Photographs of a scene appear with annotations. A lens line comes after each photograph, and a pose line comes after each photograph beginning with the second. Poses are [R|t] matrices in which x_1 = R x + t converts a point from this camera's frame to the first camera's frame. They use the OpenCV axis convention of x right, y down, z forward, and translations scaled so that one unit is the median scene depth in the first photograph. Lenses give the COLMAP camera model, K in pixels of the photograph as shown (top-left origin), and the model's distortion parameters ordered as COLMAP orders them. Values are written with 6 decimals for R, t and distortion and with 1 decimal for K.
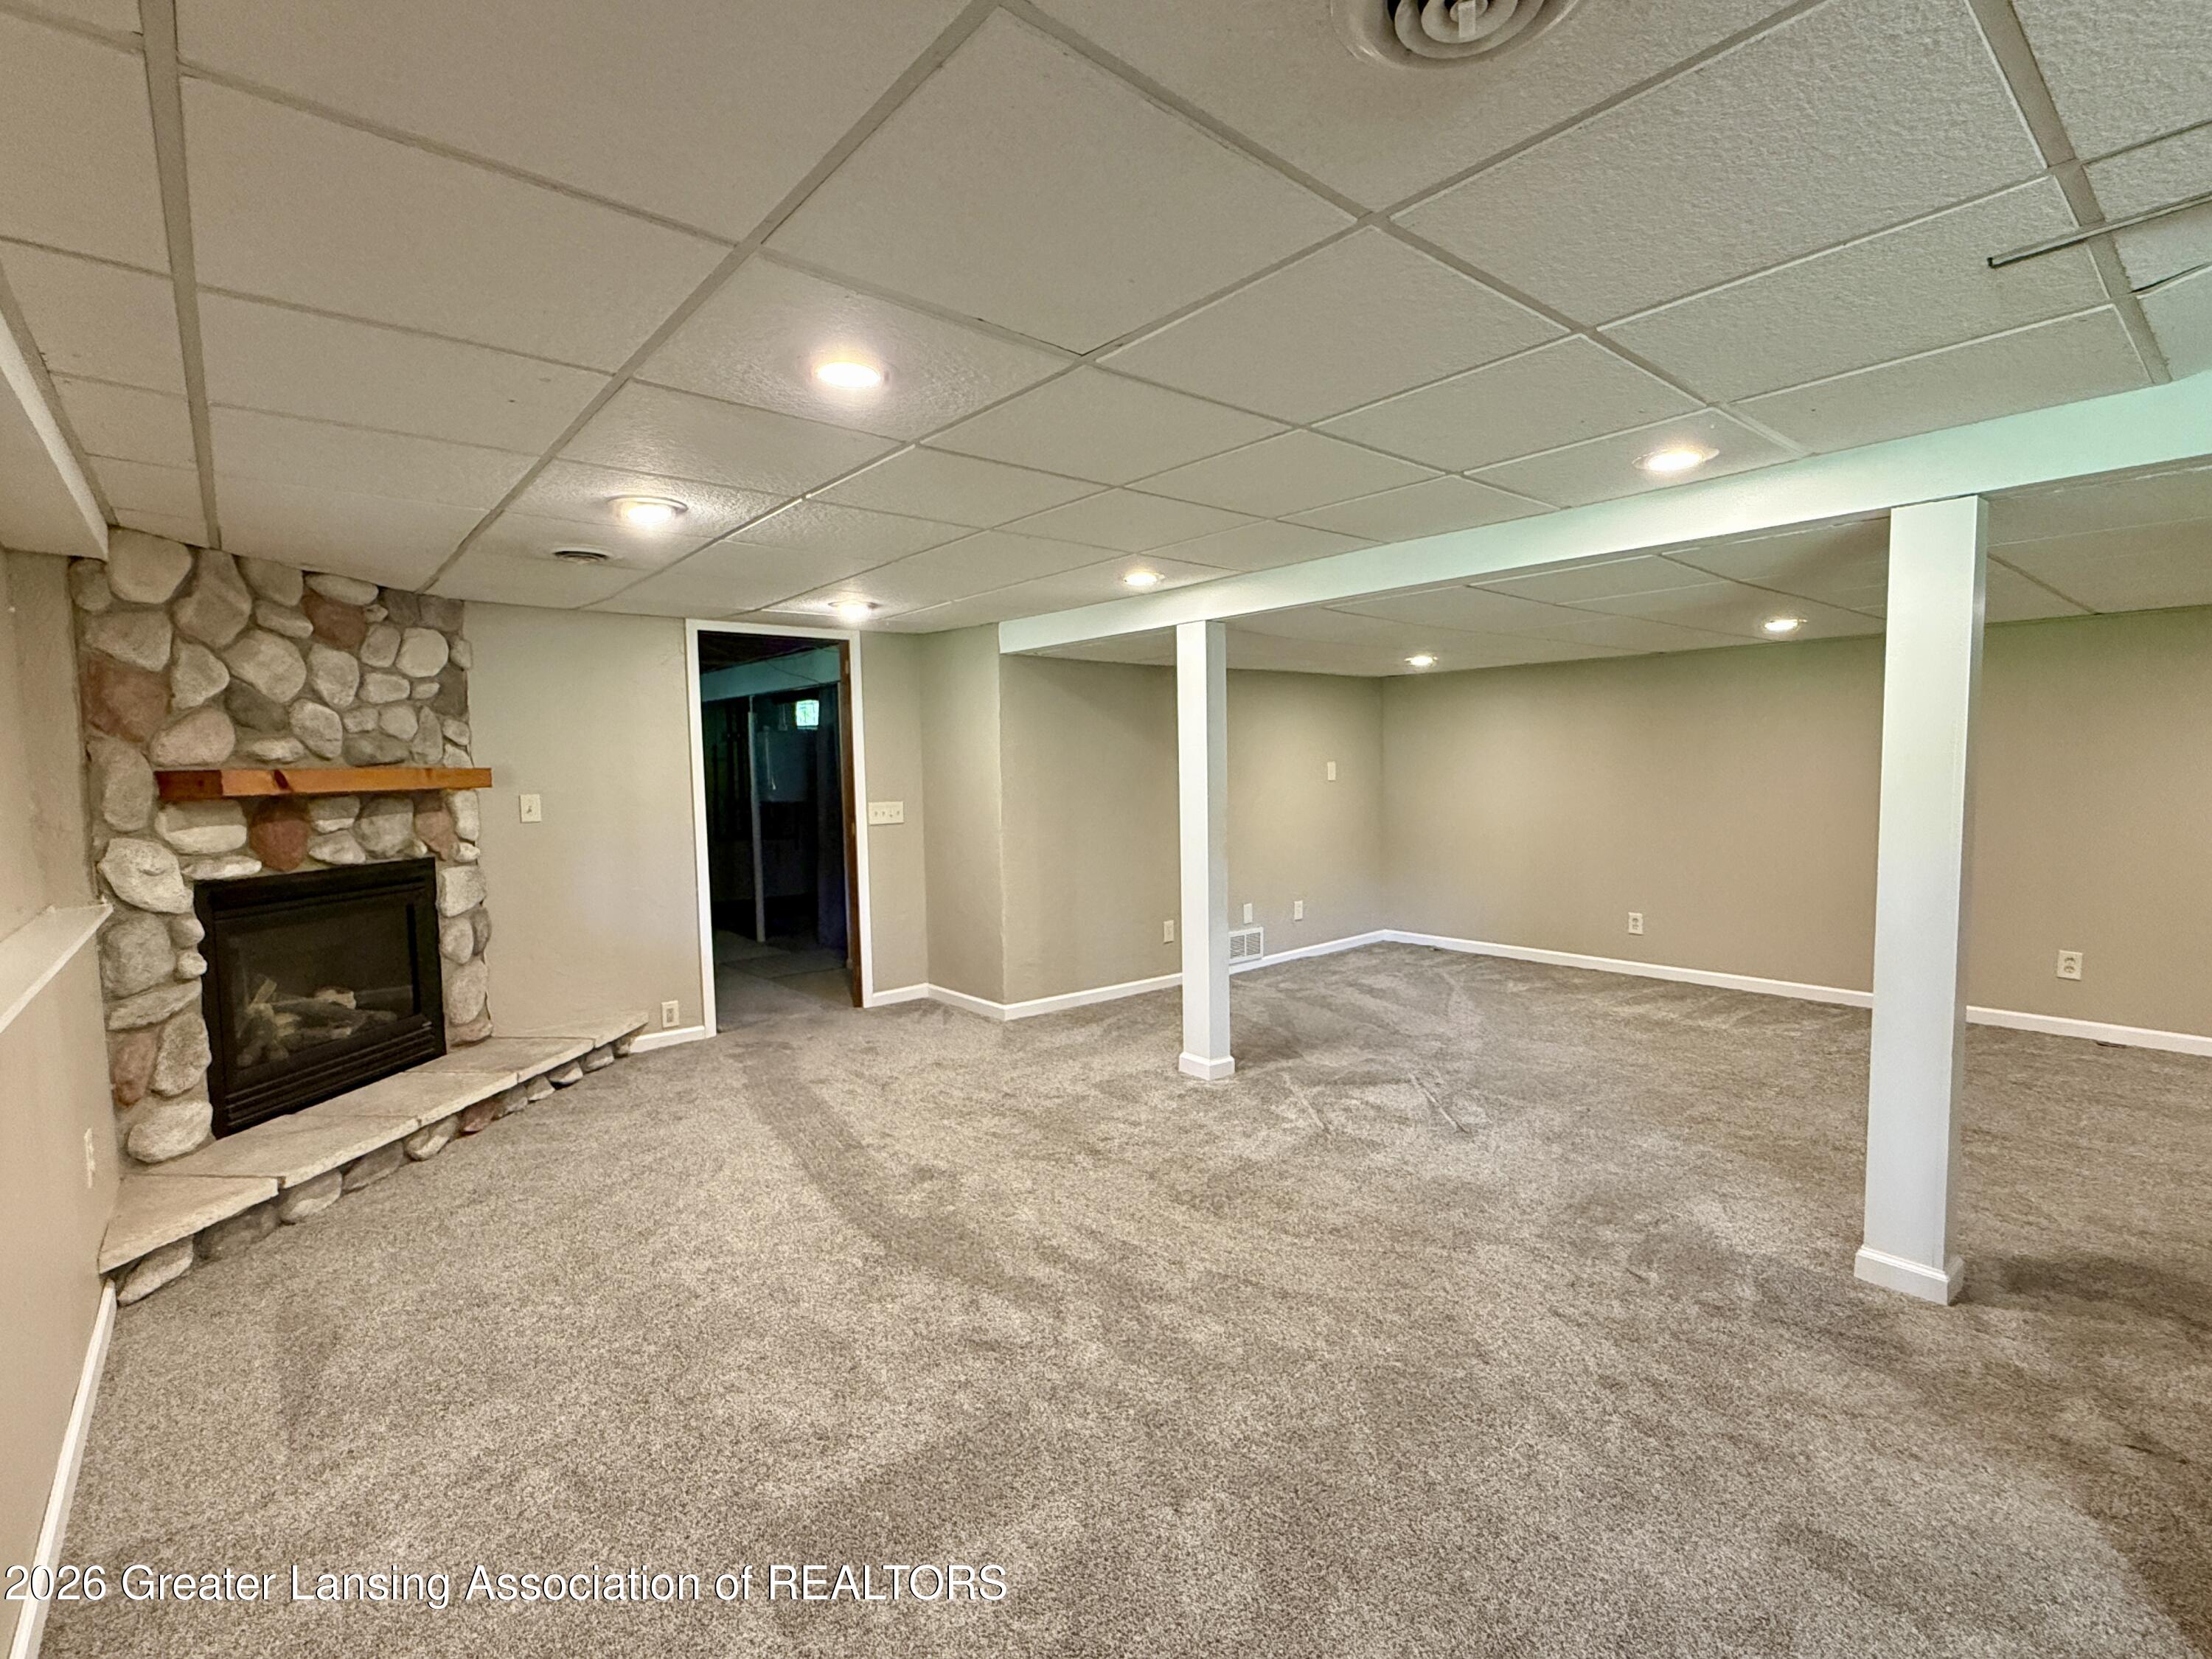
lens RADIAL K [[1022.0, 0, 1105.9], [0, 1022.0, 825.2], [0, 0, 1]] dist [-0.000334, -0.000407]
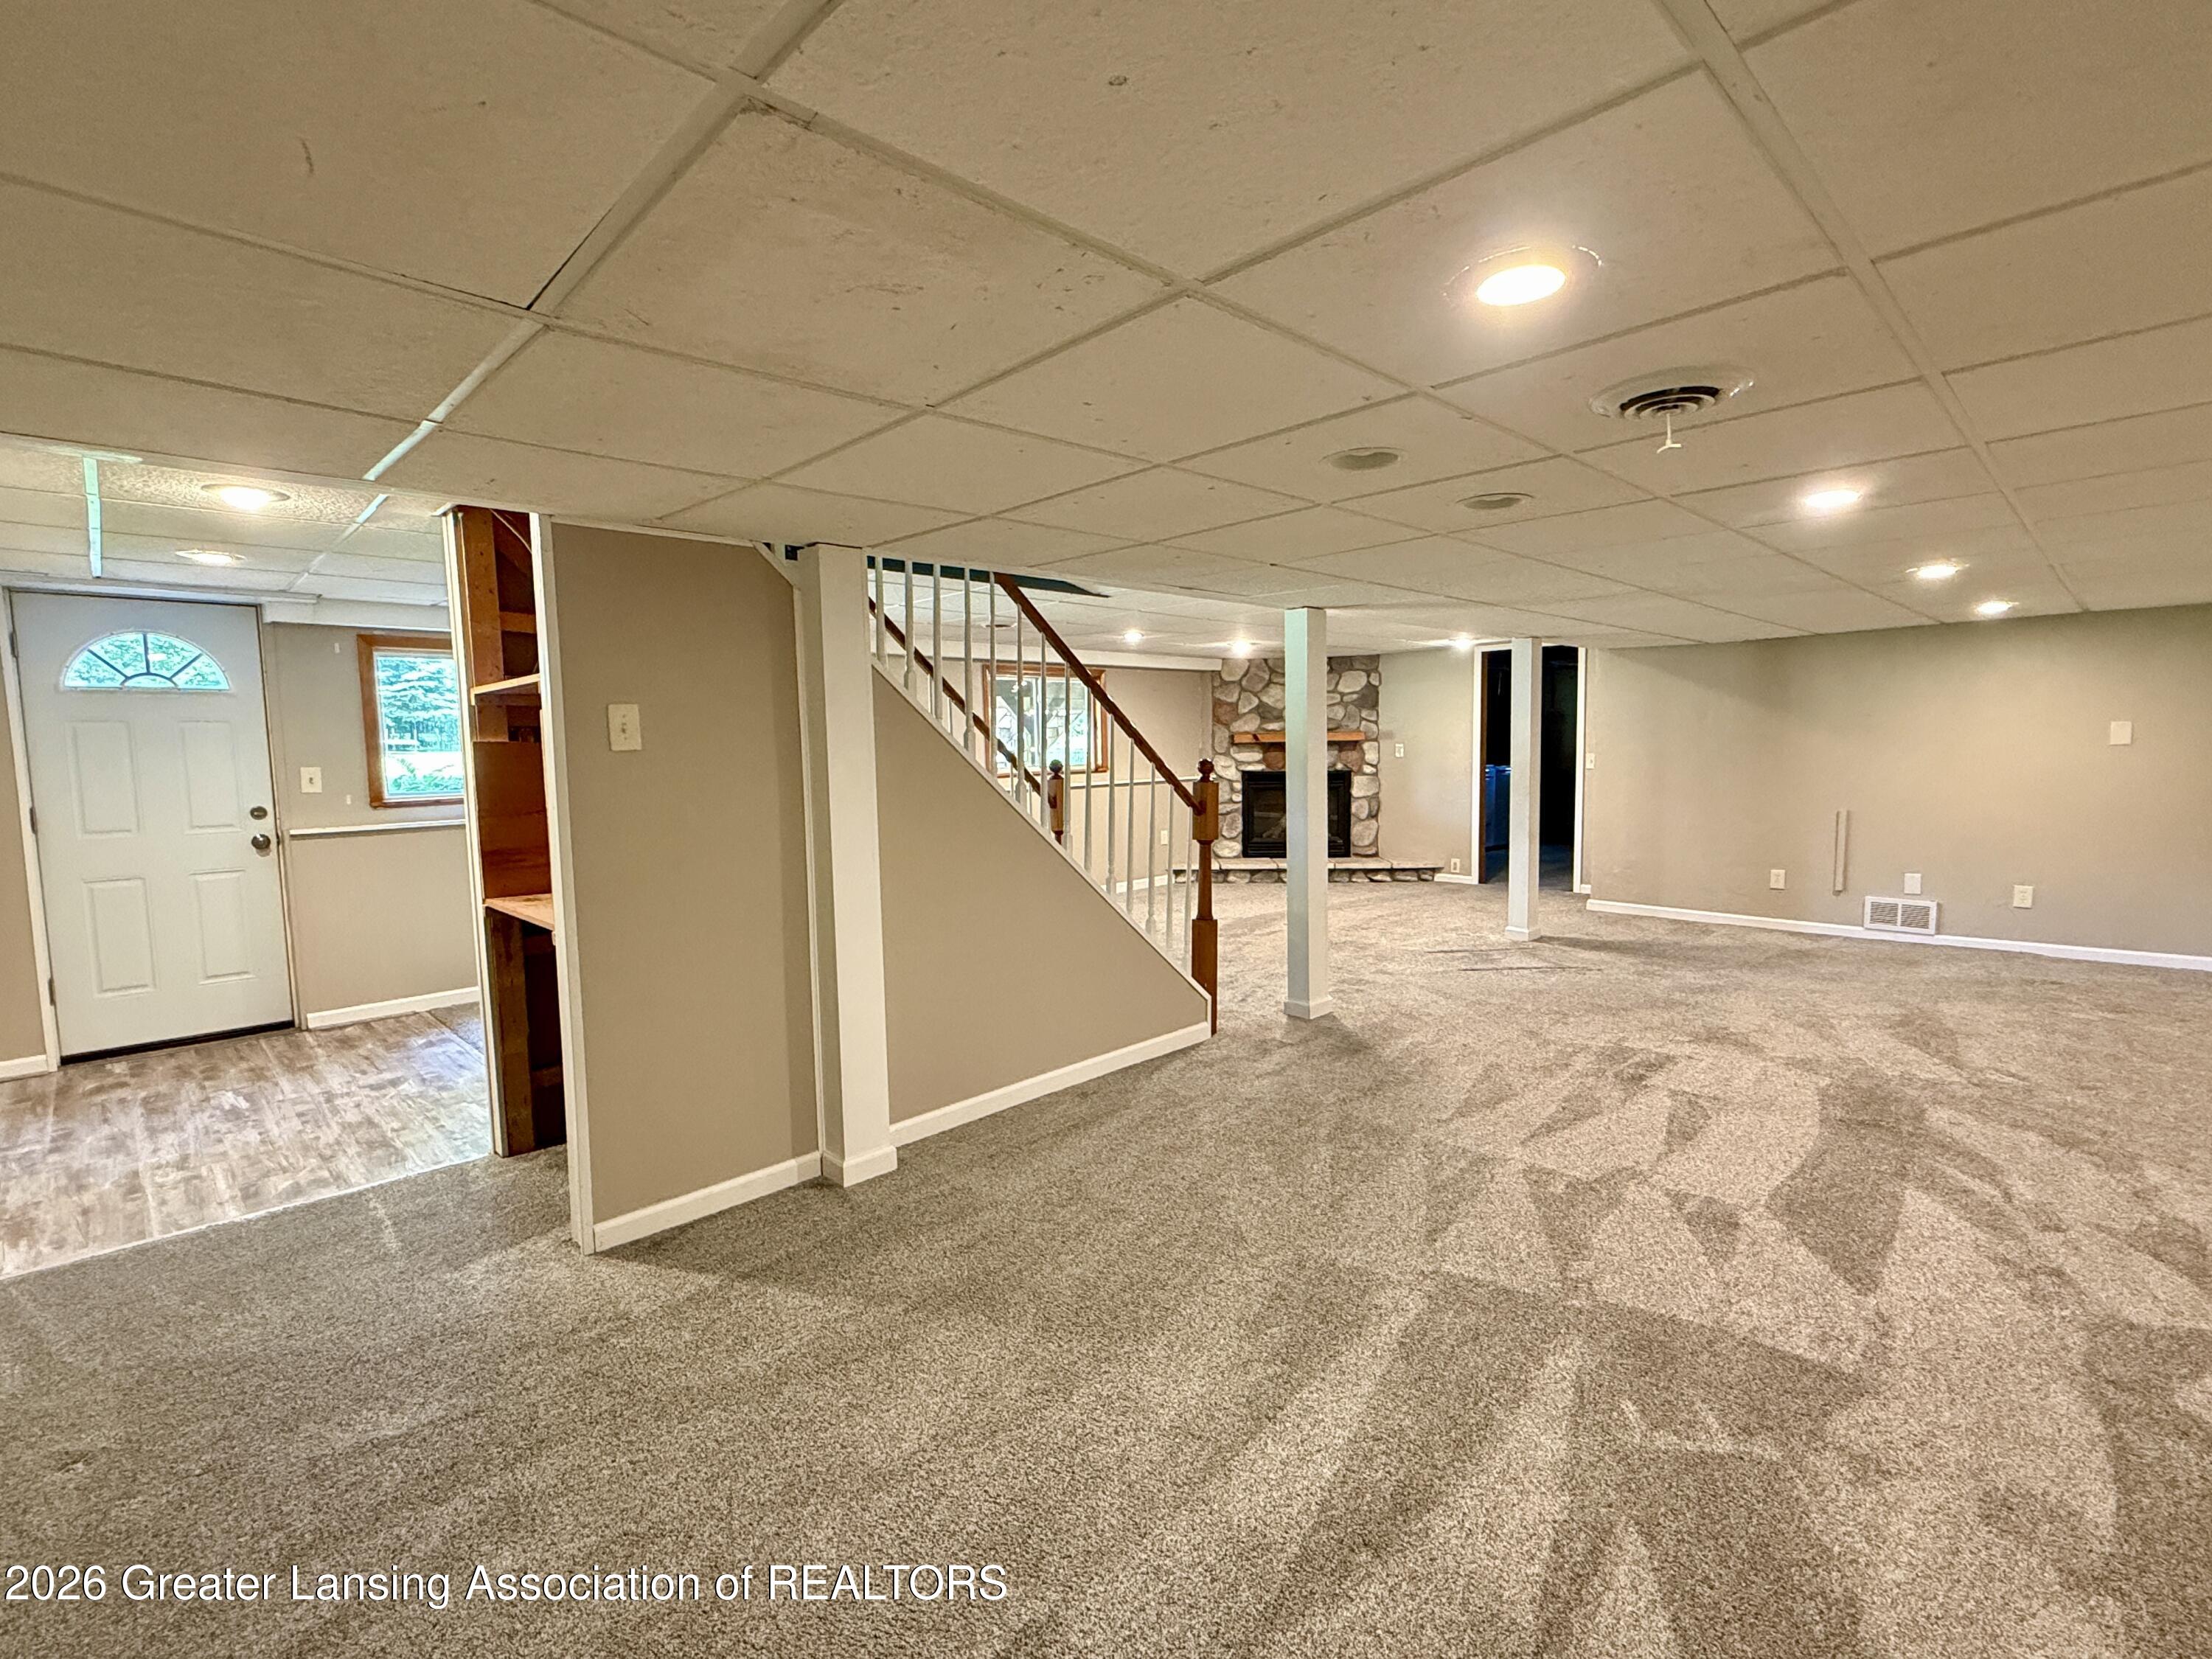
lens RADIAL K [[1022.0, 0, 1106.9], [0, 1022.0, 833.6], [0, 0, 1]] dist [-0.000334, -0.000407]
pose [[0.069574, 0.105044, -0.992031, 1.591073], [-0.040940, 0.993903, 0.102371, -0.040539], [0.996736, 0.033491, 0.073450, 0.282626]]
